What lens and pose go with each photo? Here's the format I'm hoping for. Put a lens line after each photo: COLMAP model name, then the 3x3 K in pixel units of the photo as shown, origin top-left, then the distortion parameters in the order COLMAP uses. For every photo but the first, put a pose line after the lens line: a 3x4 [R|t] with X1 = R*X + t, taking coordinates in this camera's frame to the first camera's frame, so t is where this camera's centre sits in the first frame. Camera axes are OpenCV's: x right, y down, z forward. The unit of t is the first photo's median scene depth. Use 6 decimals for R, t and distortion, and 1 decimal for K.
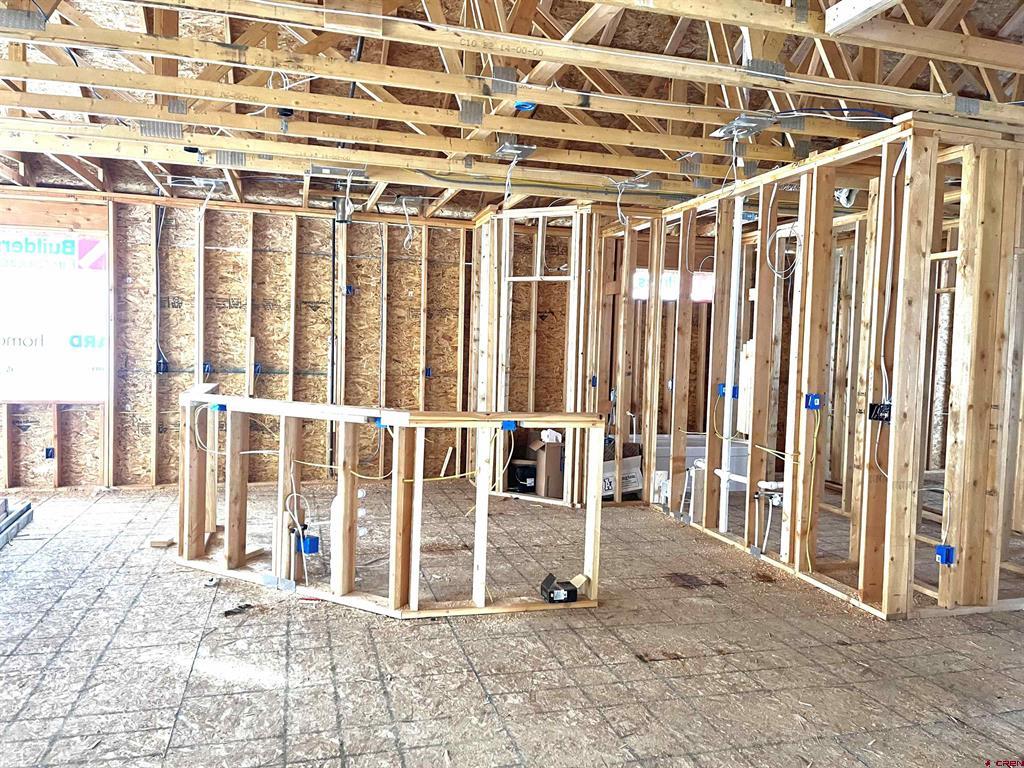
lens RADIAL K [[758.6, 0, 517.0], [0, 758.6, 389.5], [0, 0, 1]] dist [0.030040, -0.003673]
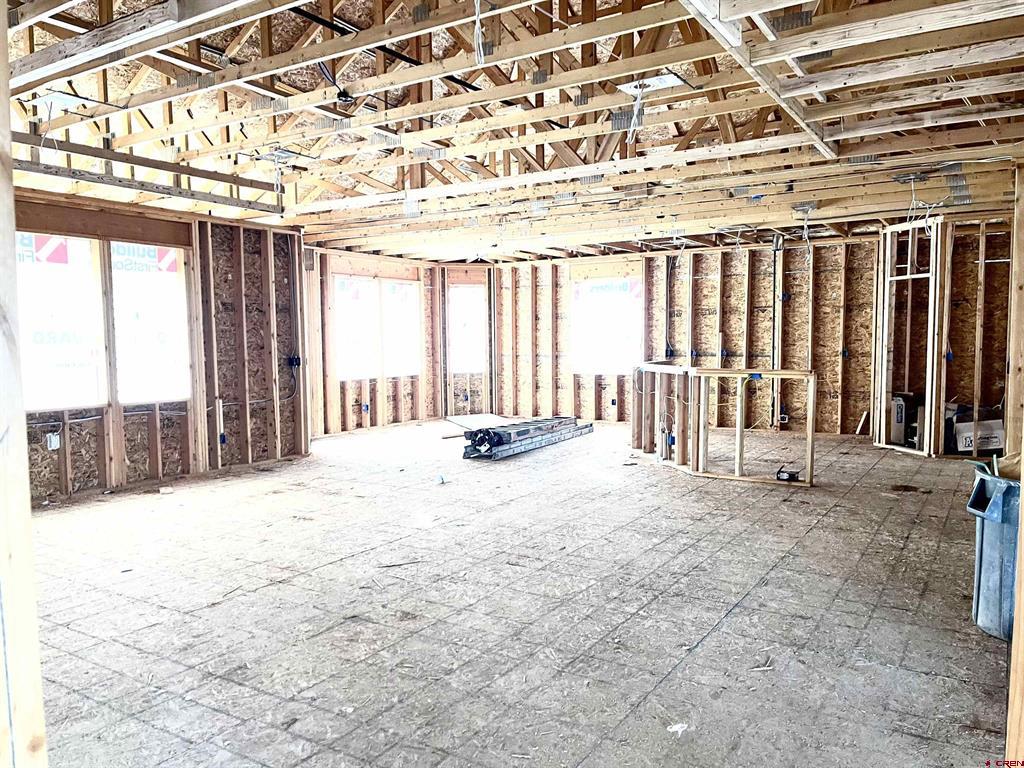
lens RADIAL K [[758.6, 0, 508.7], [0, 758.6, 386.6], [0, 0, 1]] dist [0.030040, -0.003673]
pose [[0.660058, 0.010962, -0.751135, 0.534418], [-0.012920, 0.999911, 0.003239, 0.041143], [0.751104, 0.007567, 0.660141, -0.340962]]
